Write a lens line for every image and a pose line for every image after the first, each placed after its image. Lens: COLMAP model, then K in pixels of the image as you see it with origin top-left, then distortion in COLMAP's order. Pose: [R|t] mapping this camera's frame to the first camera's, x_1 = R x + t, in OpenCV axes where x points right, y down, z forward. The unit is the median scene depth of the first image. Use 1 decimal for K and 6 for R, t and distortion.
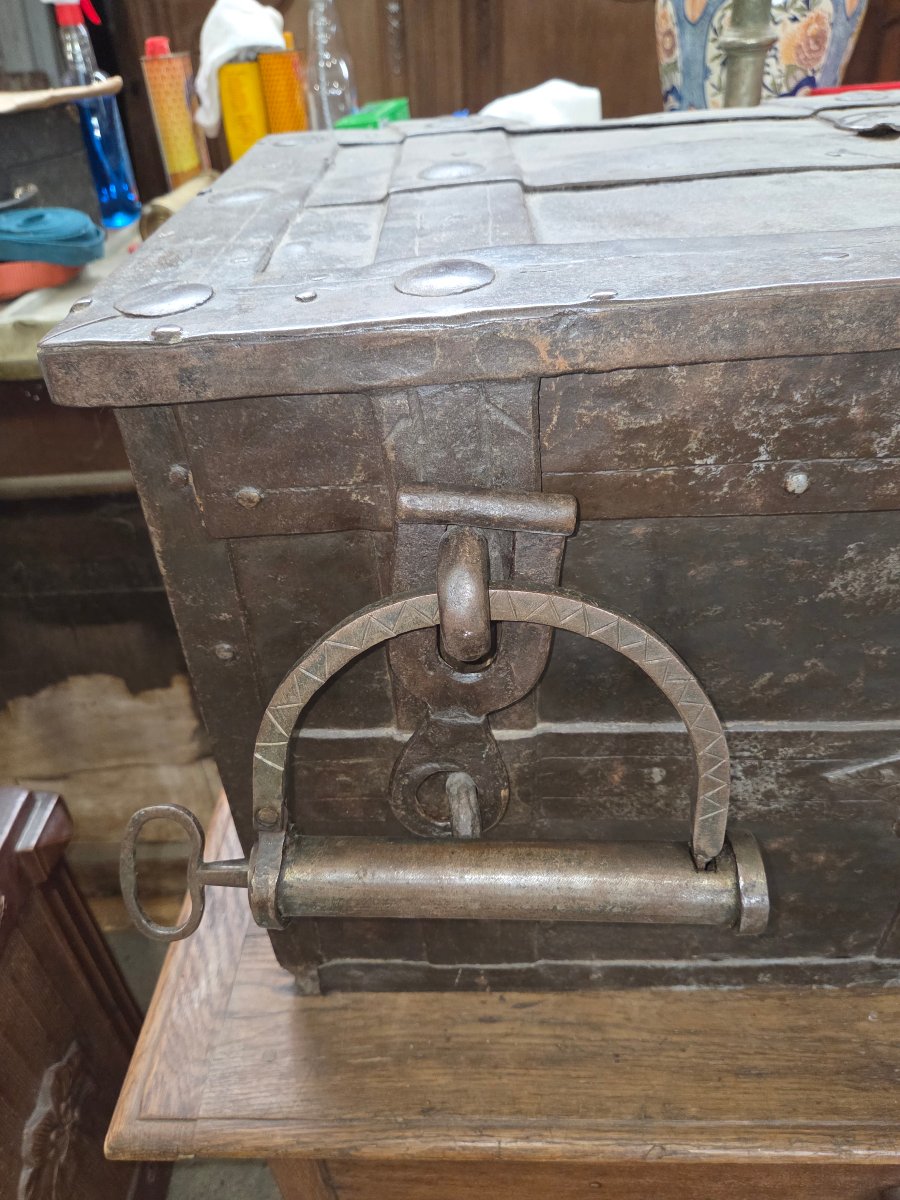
lens RADIAL K [[821.7, 0, 441.6], [0, 821.7, 605.3], [0, 0, 1]] dist [0.042180, -0.044246]
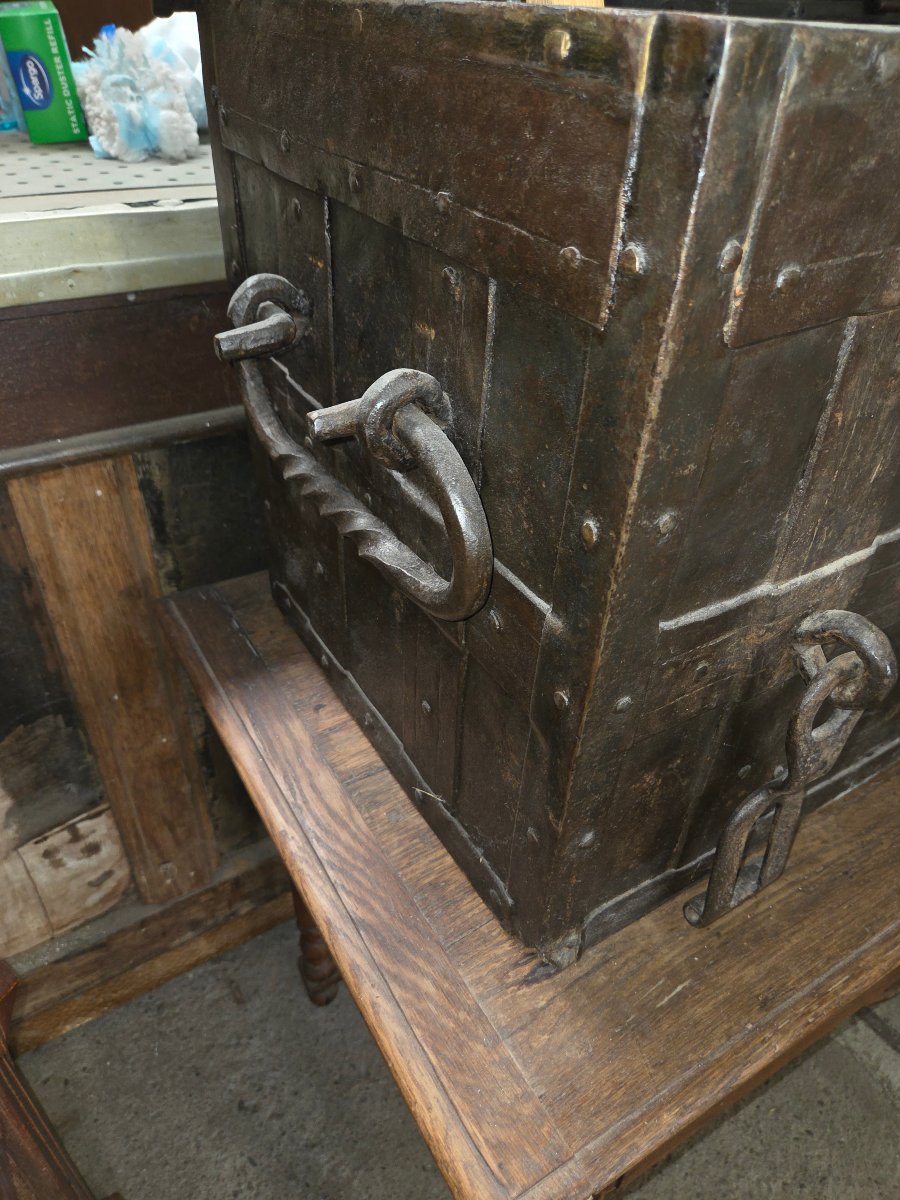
lens RADIAL K [[821.7, 0, 446.0], [0, 821.7, 600.1], [0, 0, 1]] dist [0.042180, -0.044246]
pose [[0.843883, -0.261970, 0.468223, -0.607262], [0.252504, 0.963923, 0.084223, 0.006610], [-0.473395, 0.047154, 0.879587, 0.319806]]
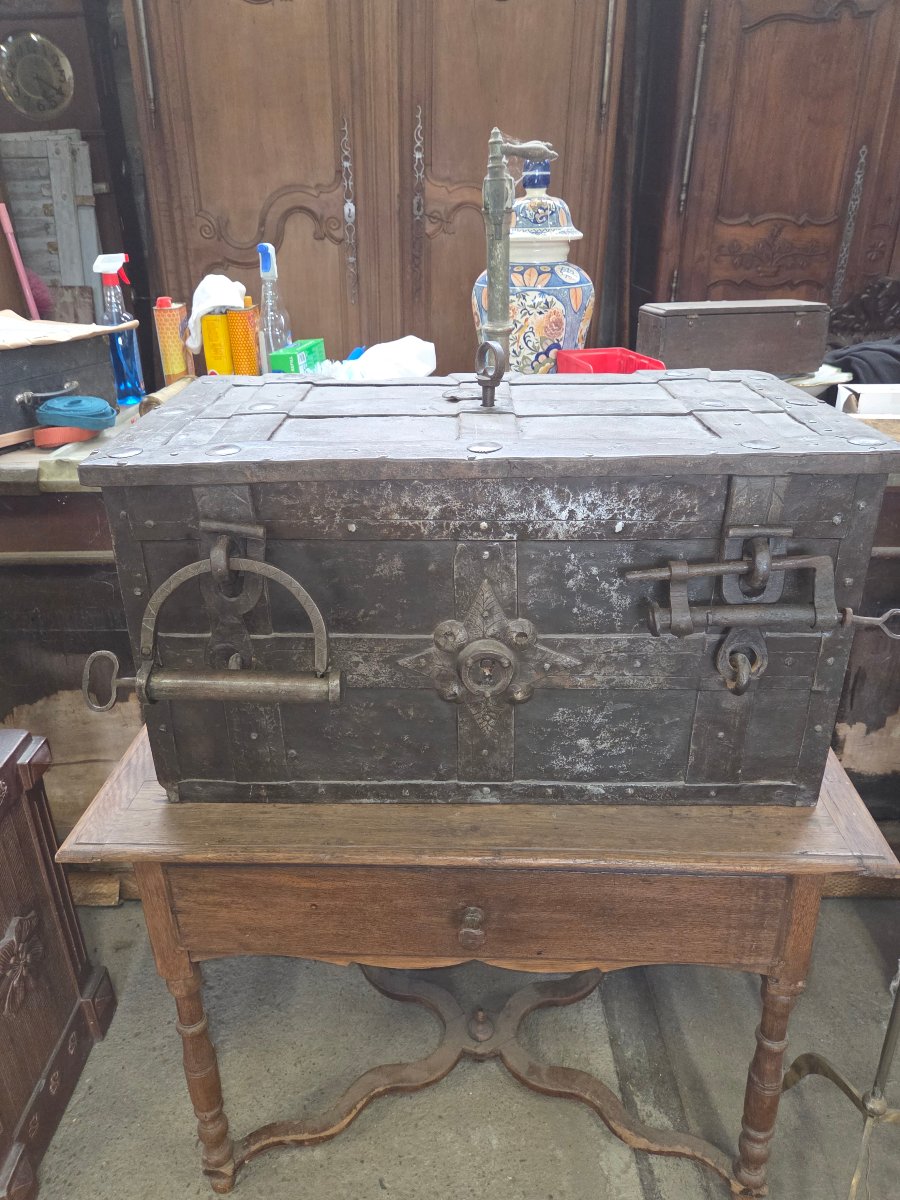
lens RADIAL K [[821.7, 0, 450.4], [0, 821.7, 602.6], [0, 0, 1]] dist [0.042180, -0.044246]
pose [[0.998976, 0.042957, 0.014215, 0.463807], [-0.039570, 0.981762, -0.185951, 0.375985], [-0.021943, 0.185198, 0.982456, -1.044028]]
